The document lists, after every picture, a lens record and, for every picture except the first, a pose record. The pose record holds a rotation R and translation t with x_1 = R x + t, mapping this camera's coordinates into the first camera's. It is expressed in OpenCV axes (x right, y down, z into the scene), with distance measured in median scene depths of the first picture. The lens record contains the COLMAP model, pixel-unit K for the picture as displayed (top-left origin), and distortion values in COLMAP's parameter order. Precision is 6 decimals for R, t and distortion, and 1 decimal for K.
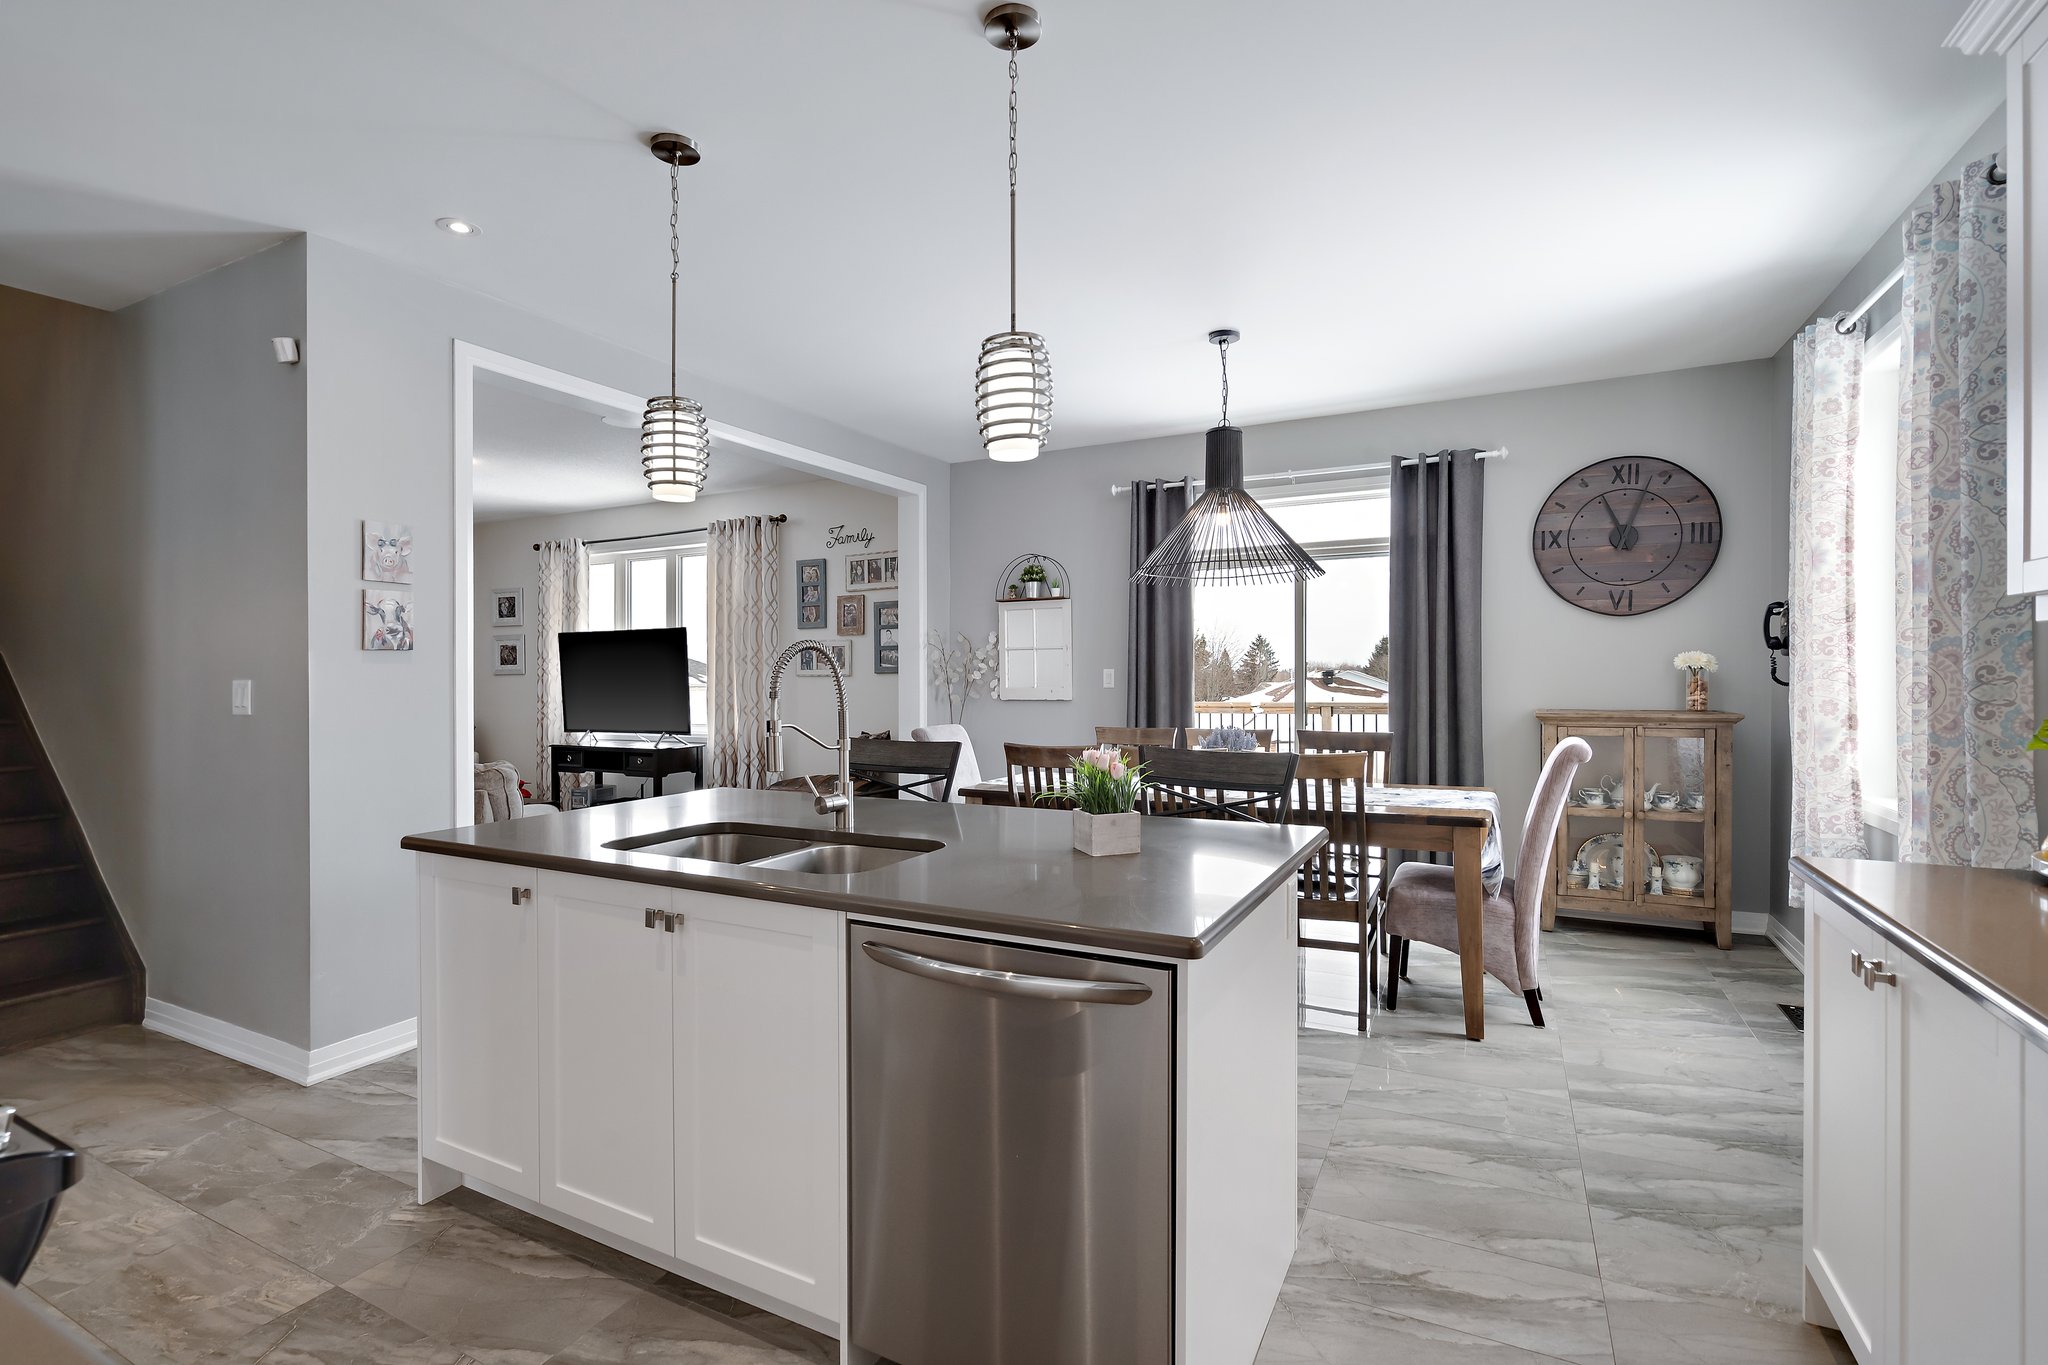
lens RADIAL K [[937.5, 0, 1028.1], [0, 937.5, 675.6], [0, 0, 1]] dist [-0.006628, 0.000849]
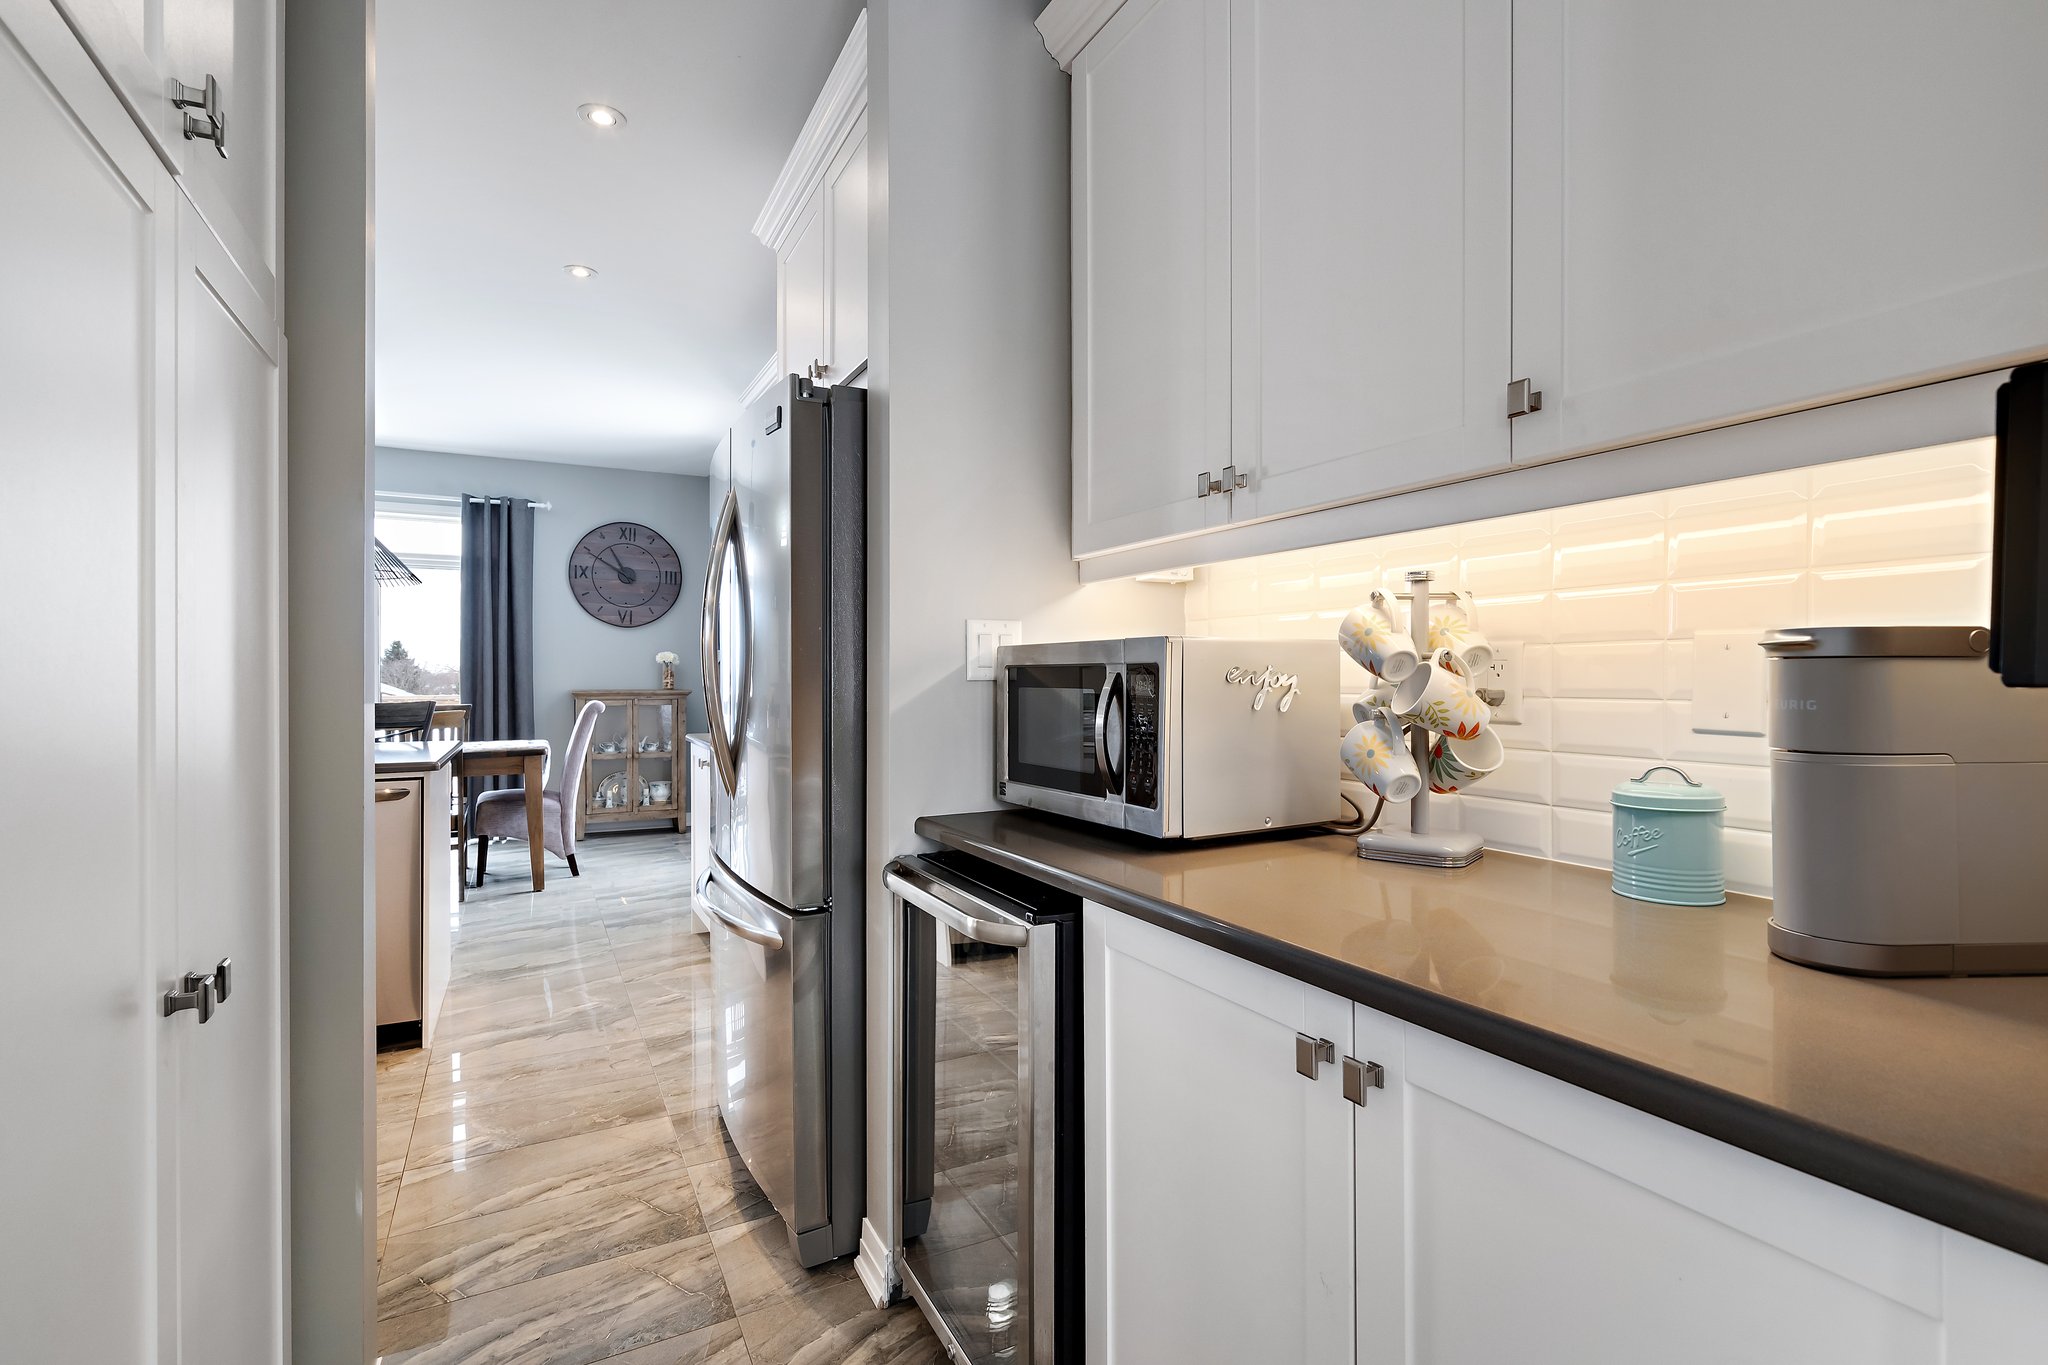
lens RADIAL K [[937.5, 0, 1002.4], [0, 937.5, 707.2], [0, 0, 1]] dist [-0.006628, 0.000849]
pose [[0.590163, -0.013487, 0.807171, -0.234871], [-0.006411, 0.999751, 0.021392, 0.029462], [-0.807259, -0.017800, 0.589929, -0.396296]]
